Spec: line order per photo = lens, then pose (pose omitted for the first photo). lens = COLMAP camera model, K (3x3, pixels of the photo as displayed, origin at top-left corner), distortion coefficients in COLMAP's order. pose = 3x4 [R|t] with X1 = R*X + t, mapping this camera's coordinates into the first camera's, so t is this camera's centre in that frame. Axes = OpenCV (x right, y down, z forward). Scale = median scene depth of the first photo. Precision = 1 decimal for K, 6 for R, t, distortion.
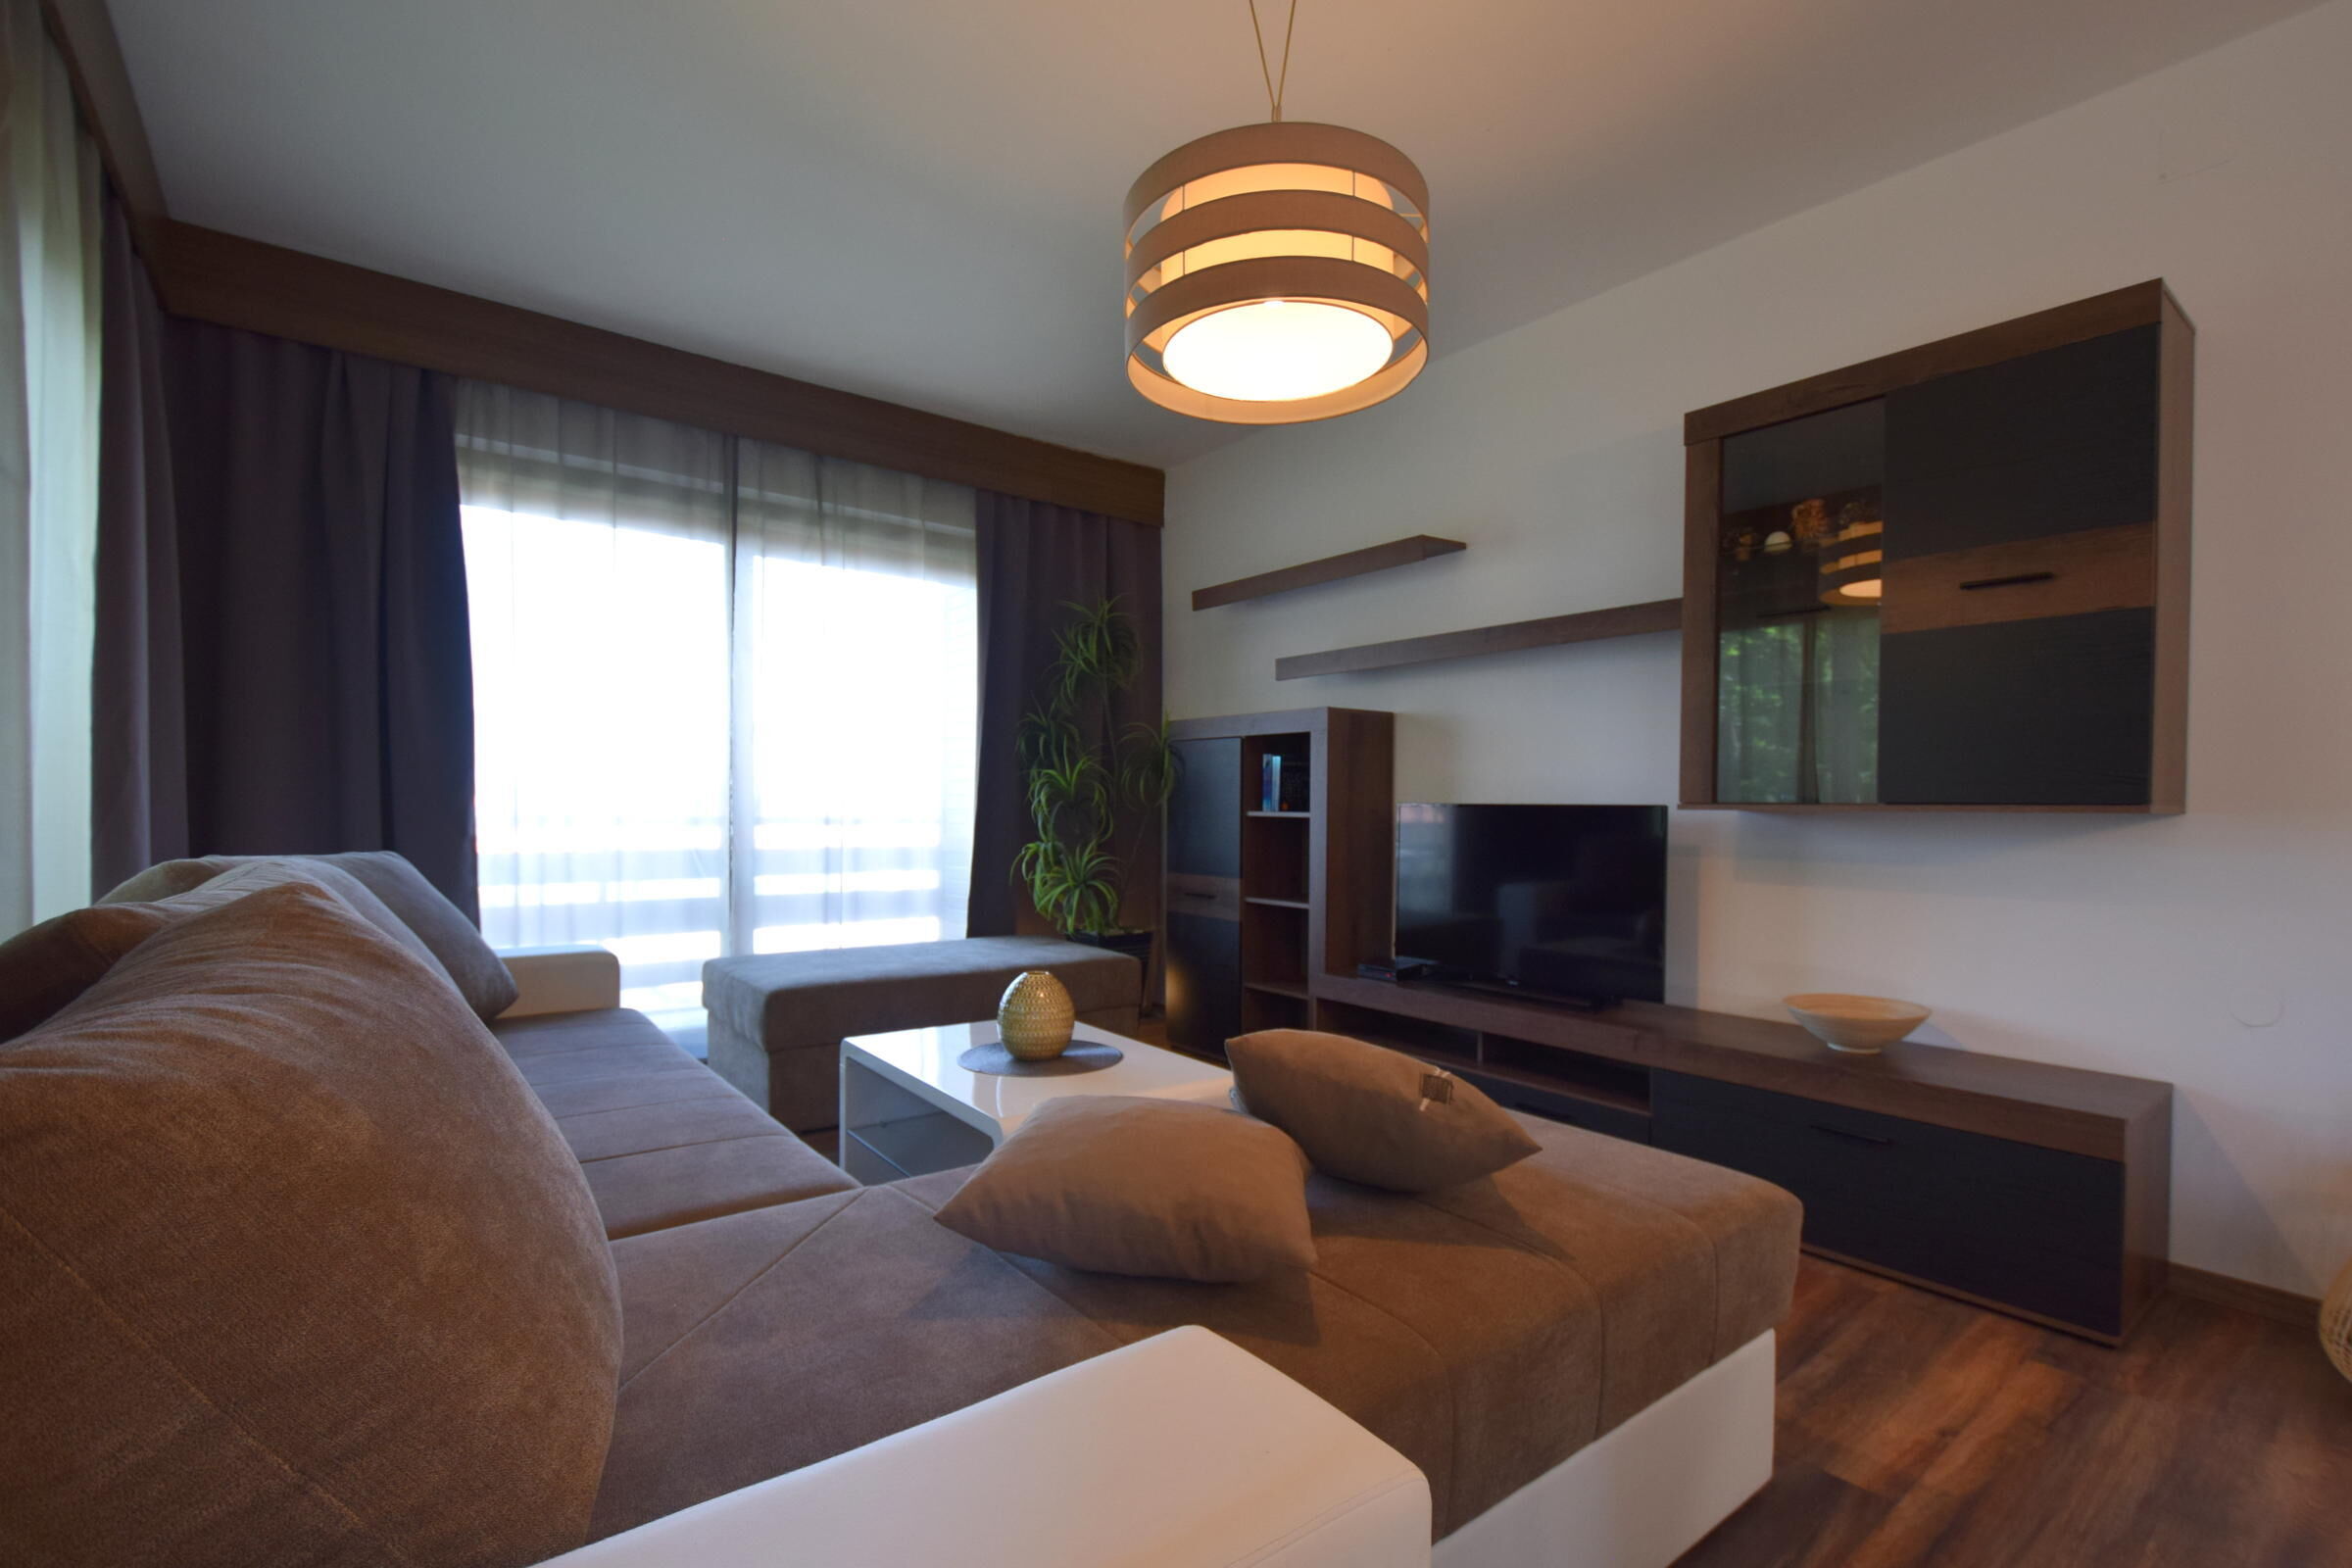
lens RADIAL K [[1062.9, 0, 1188.5], [0, 1062.9, 822.3], [0, 0, 1]] dist [0.005276, -0.007035]
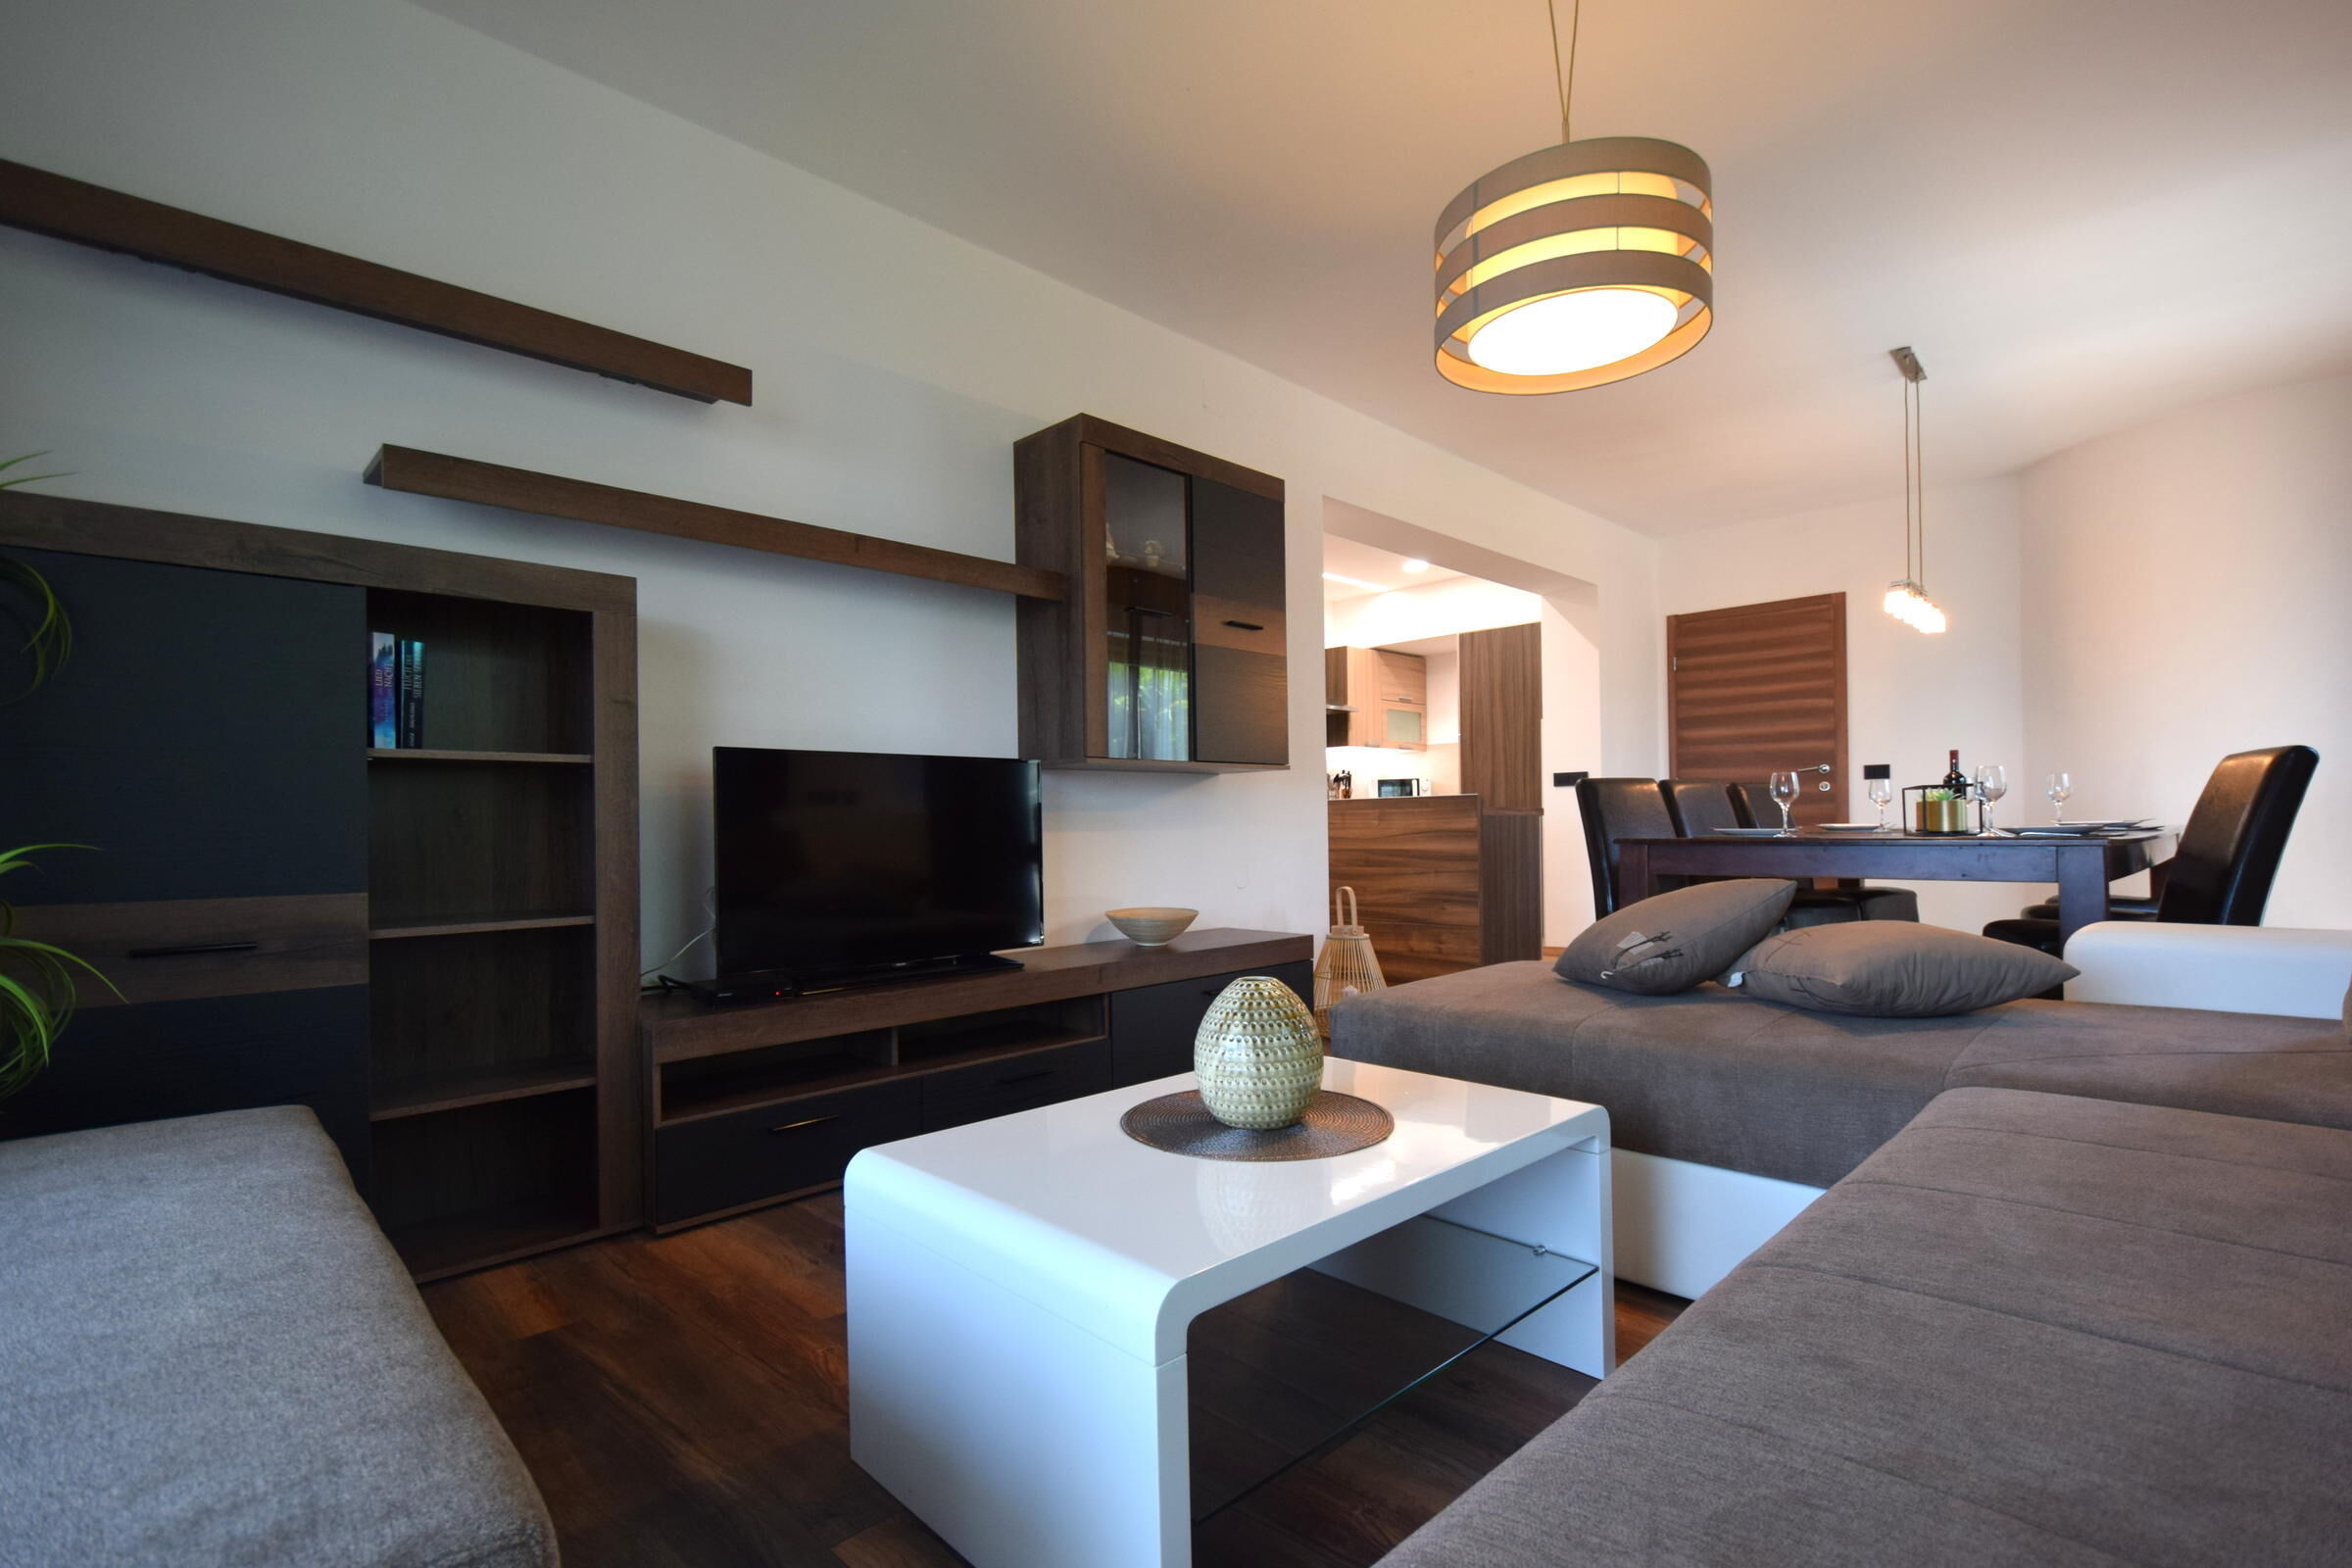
lens RADIAL K [[1062.9, 0, 1188.5], [0, 1062.9, 822.3], [0, 0, 1]] dist [0.005276, -0.007035]
pose [[-0.116950, -0.033170, 0.992584, -0.517350], [0.007591, 0.999383, 0.034291, 0.010254], [-0.993109, 0.011545, -0.116626, 0.786745]]
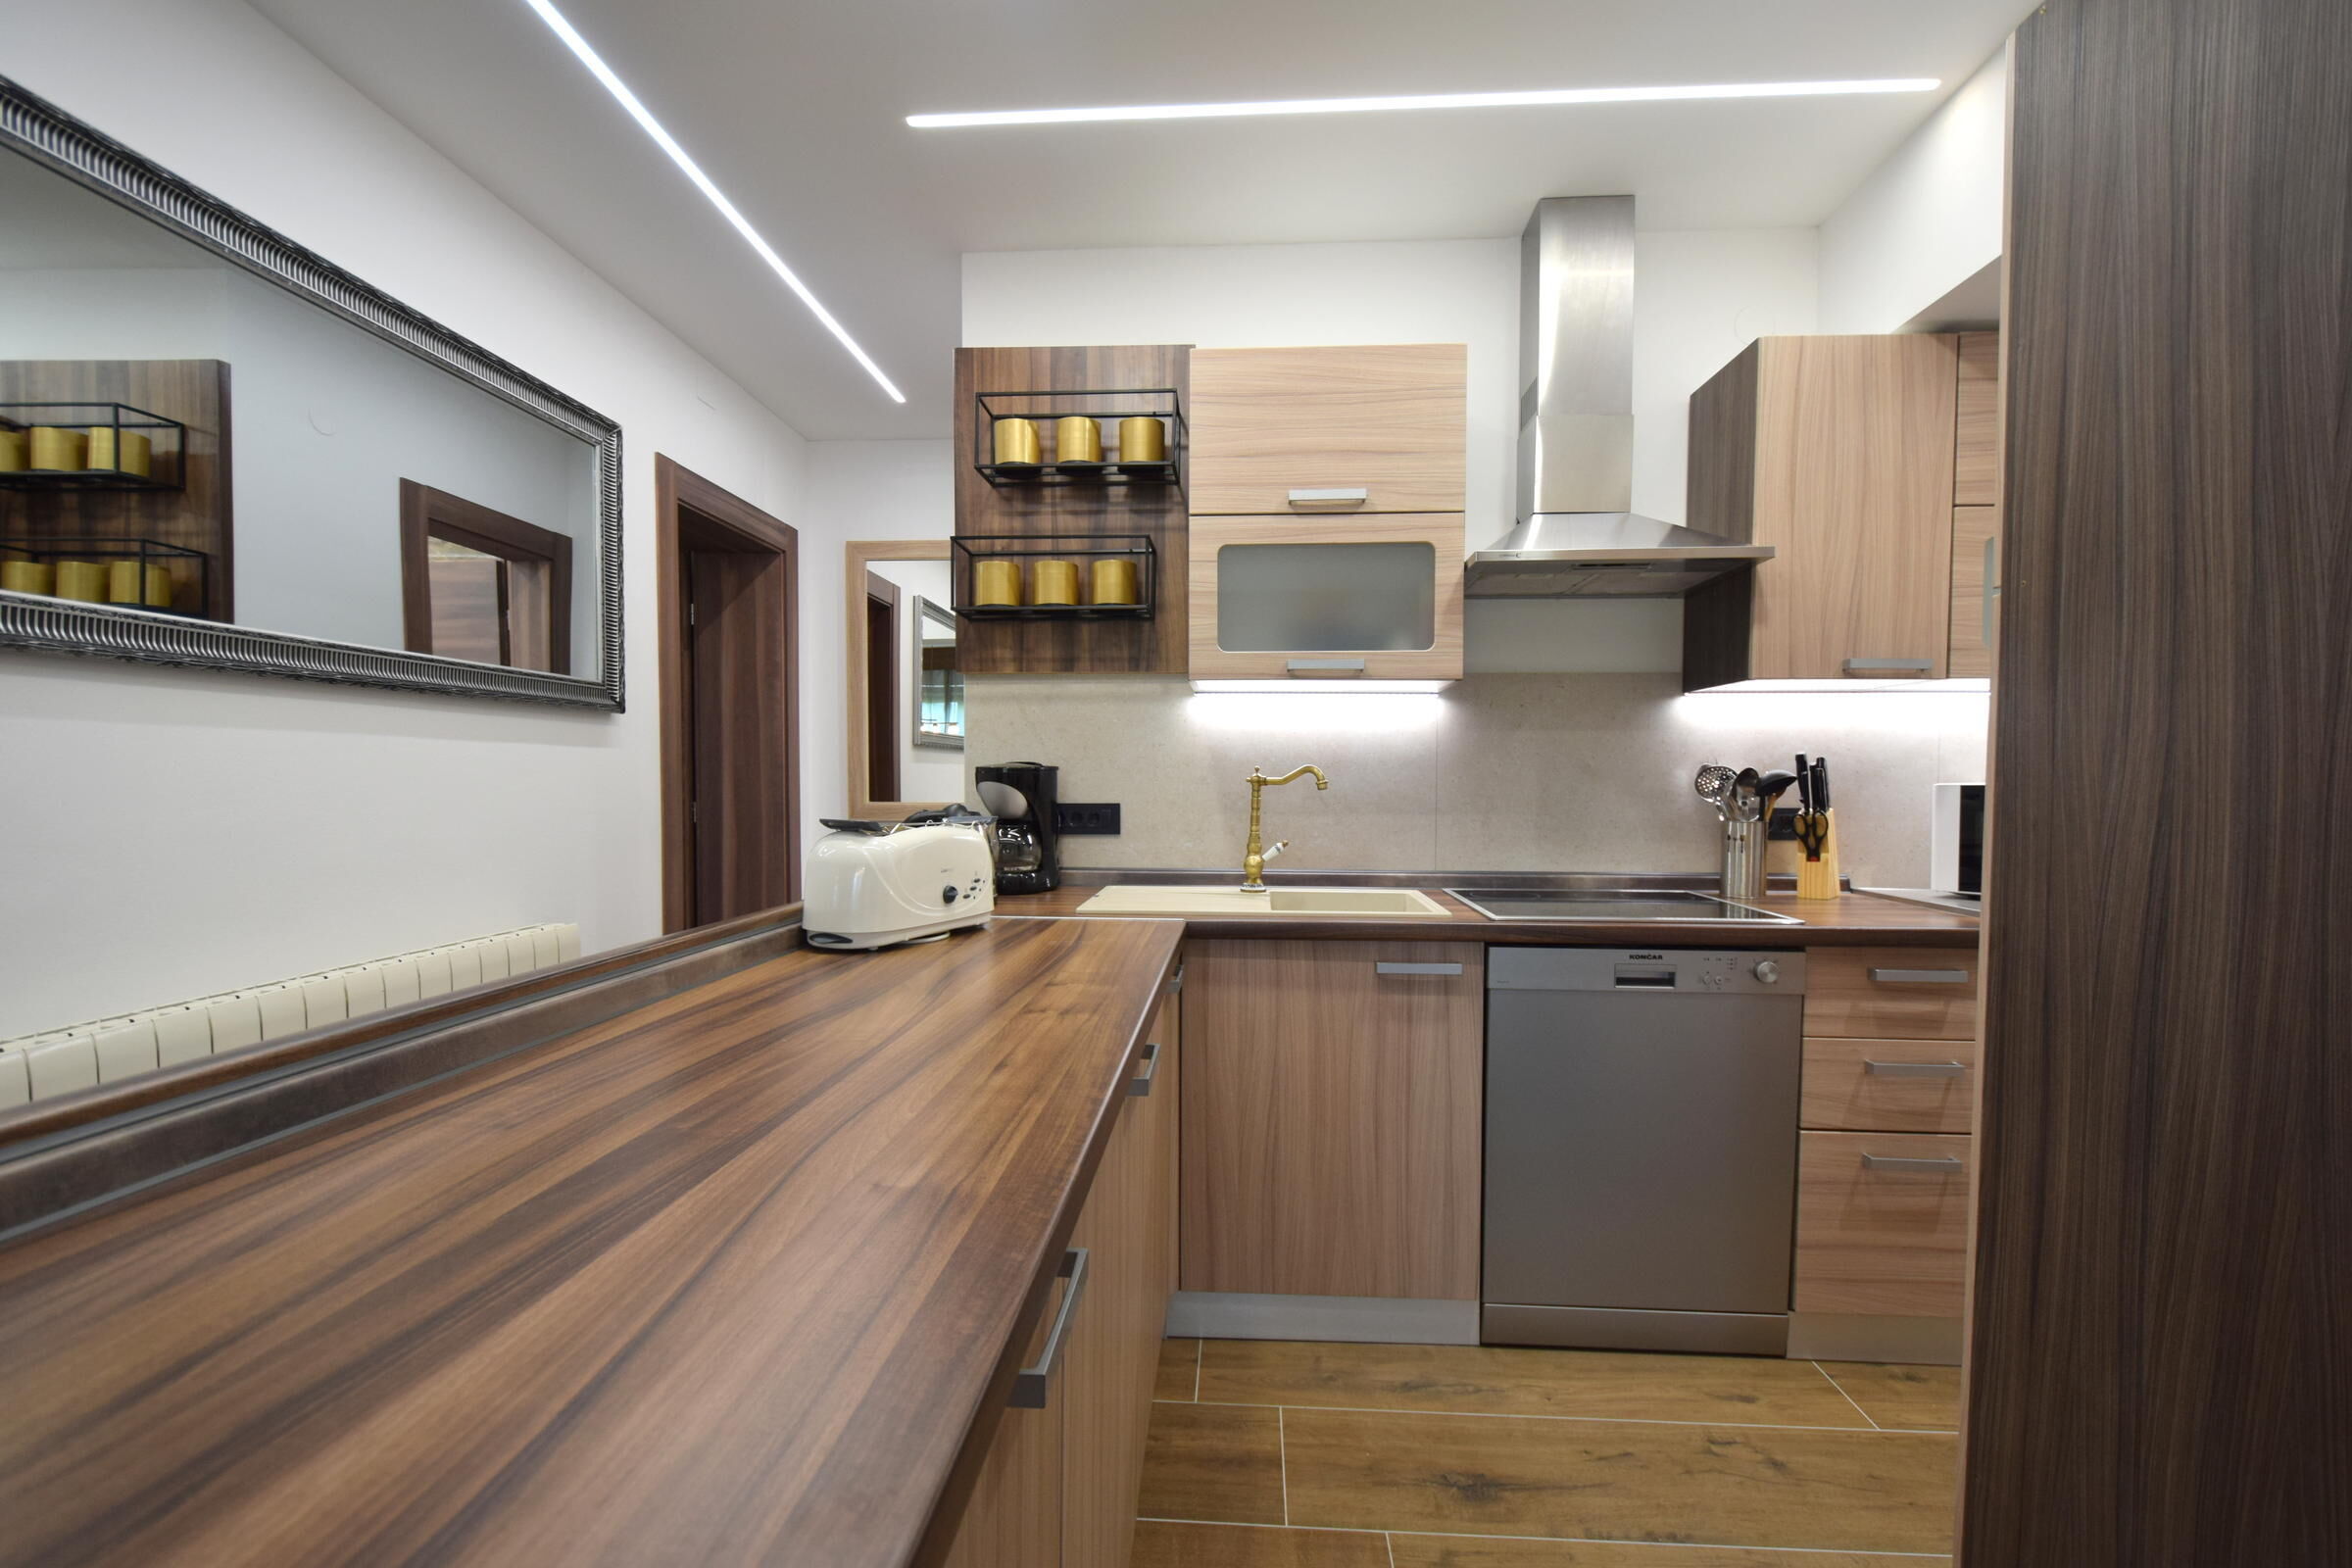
lens RADIAL K [[1023.0, 0, 1179.2], [0, 1023.0, 818.8], [0, 0, 1]] dist [0.003789, -0.006425]
pose [[0.665555, -0.060834, 0.743866, 0.910611], [0.015889, 0.997602, 0.067369, -0.031359], [-0.746180, -0.033019, 0.664925, 0.045118]]
